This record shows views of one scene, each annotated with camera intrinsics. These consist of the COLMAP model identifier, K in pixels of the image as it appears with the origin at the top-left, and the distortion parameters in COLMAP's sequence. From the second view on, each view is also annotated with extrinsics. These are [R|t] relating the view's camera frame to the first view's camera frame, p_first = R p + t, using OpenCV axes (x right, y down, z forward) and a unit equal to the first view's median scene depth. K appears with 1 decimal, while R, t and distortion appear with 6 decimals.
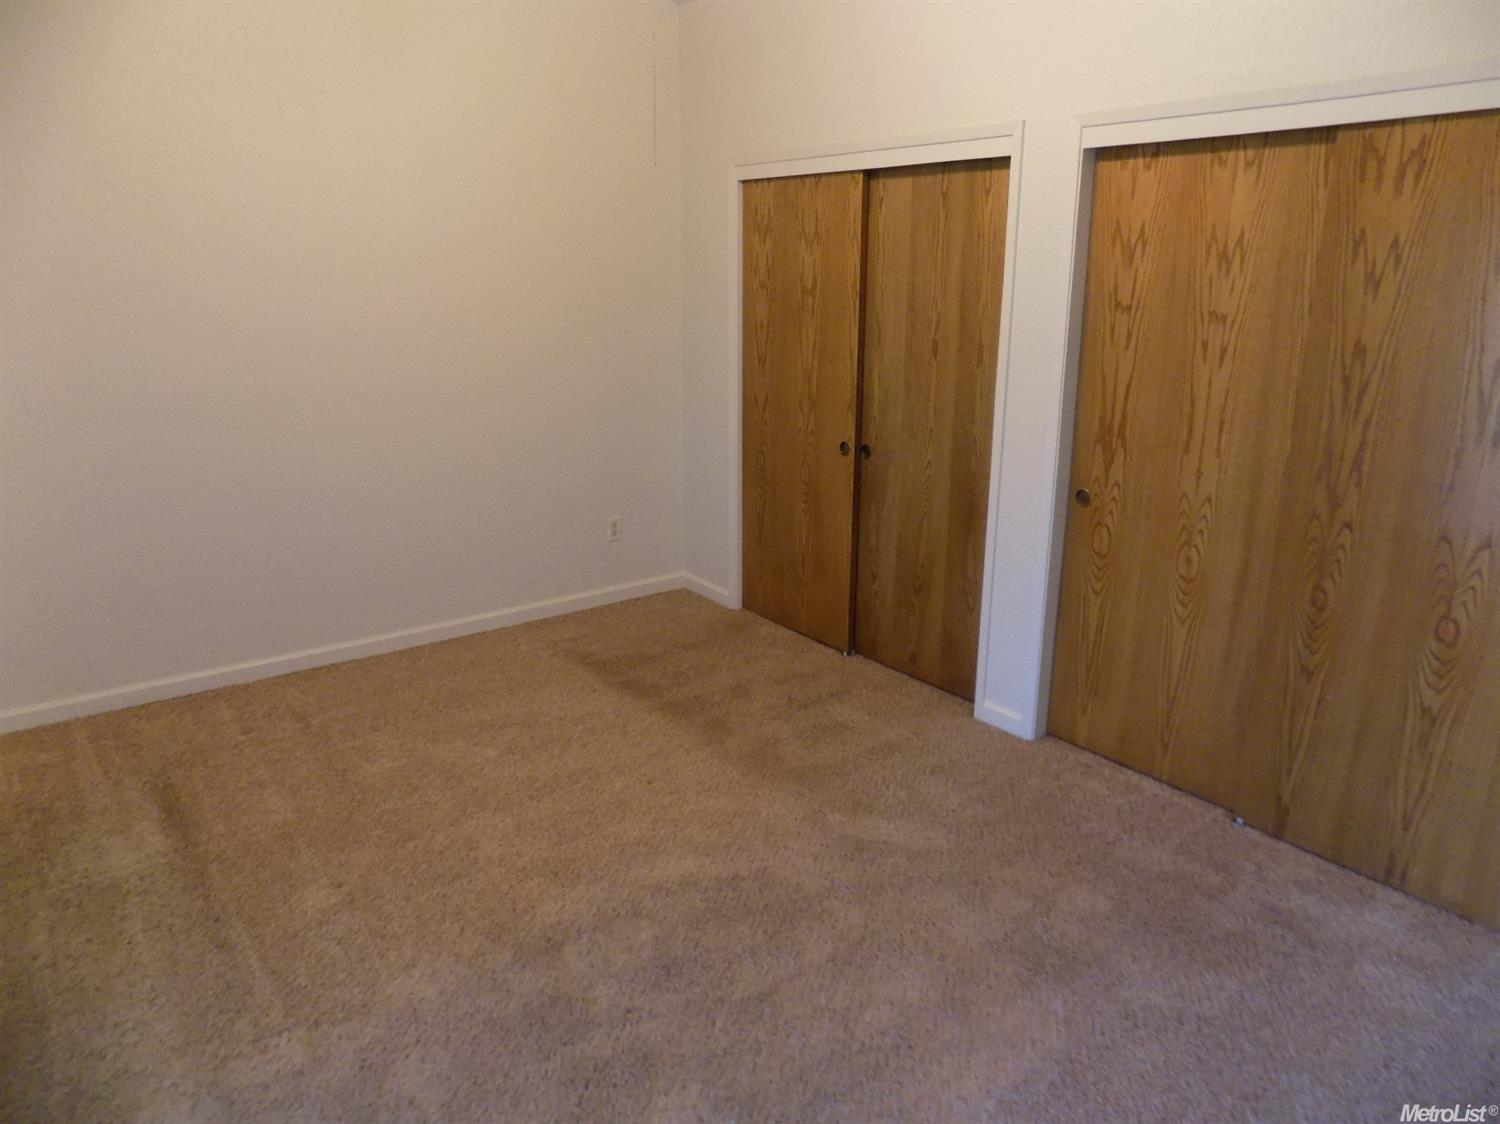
lens RADIAL K [[1011.3, 0, 742.4], [0, 1011.3, 552.6], [0, 0, 1]] dist [-0.064336, 0.056480]
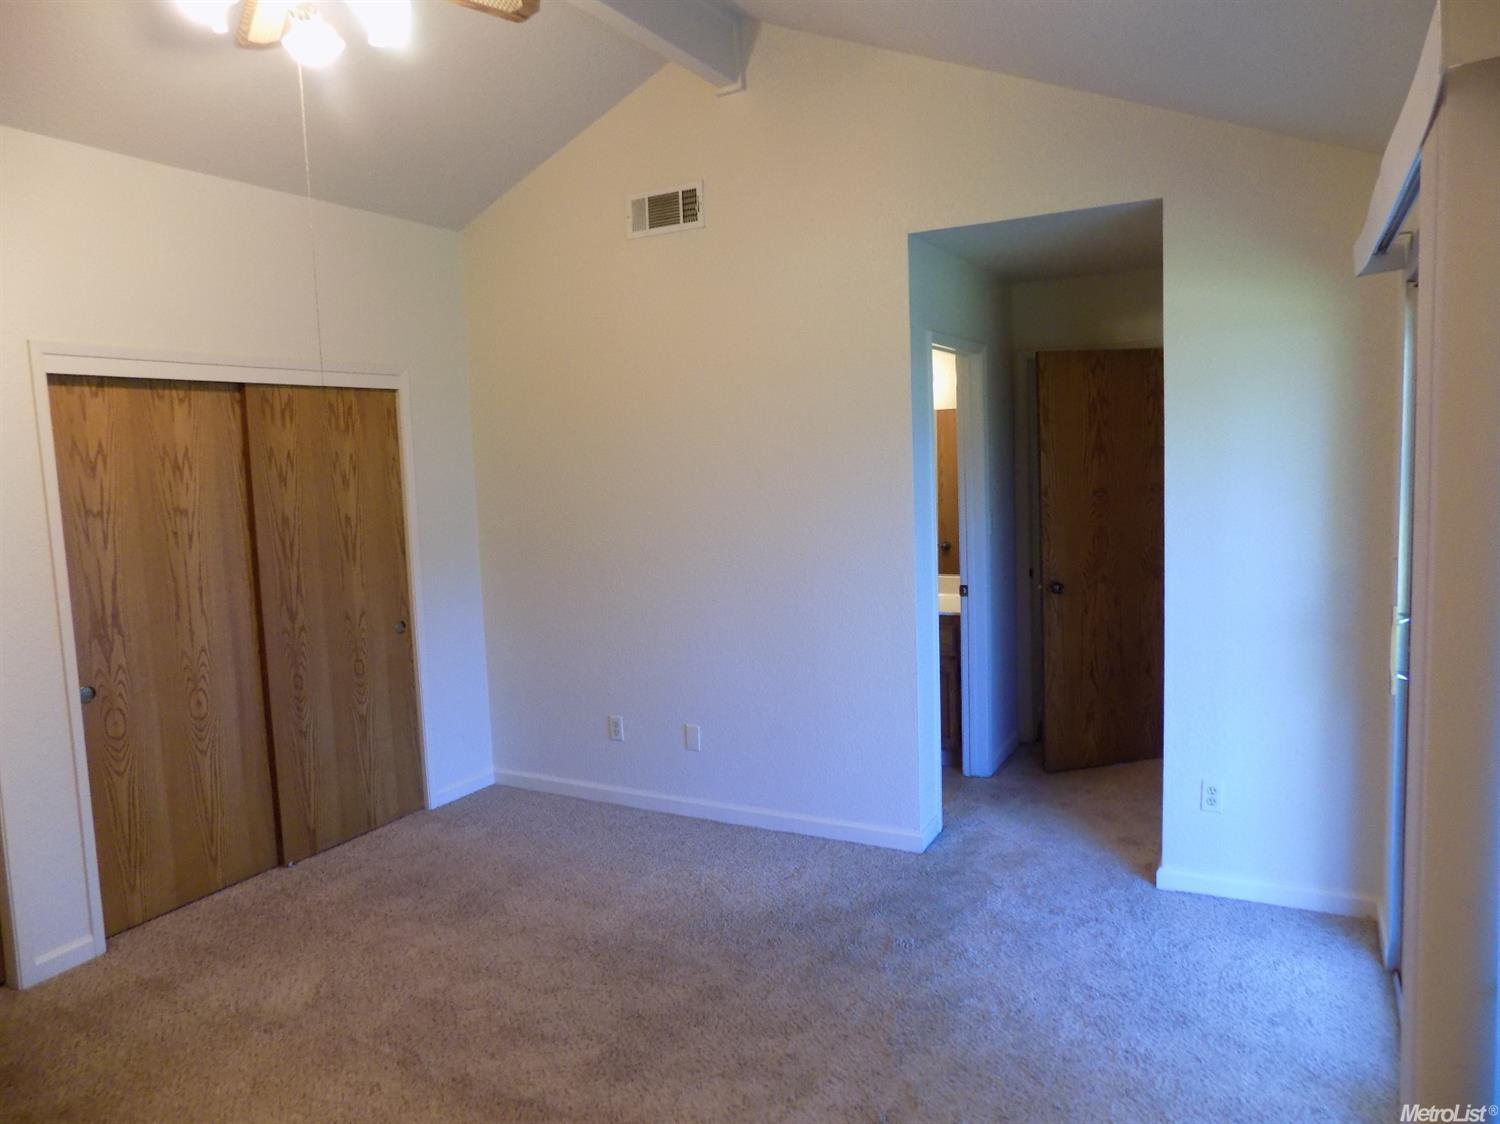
lens RADIAL K [[1011.3, 0, 745.6], [0, 1011.3, 564.1], [0, 0, 1]] dist [-0.064336, 0.056480]
pose [[-0.409032, -0.083964, 0.908649, -0.978920], [0.287664, 0.933121, 0.215719, -0.233325], [-0.865992, 0.349622, -0.357522, 0.824470]]
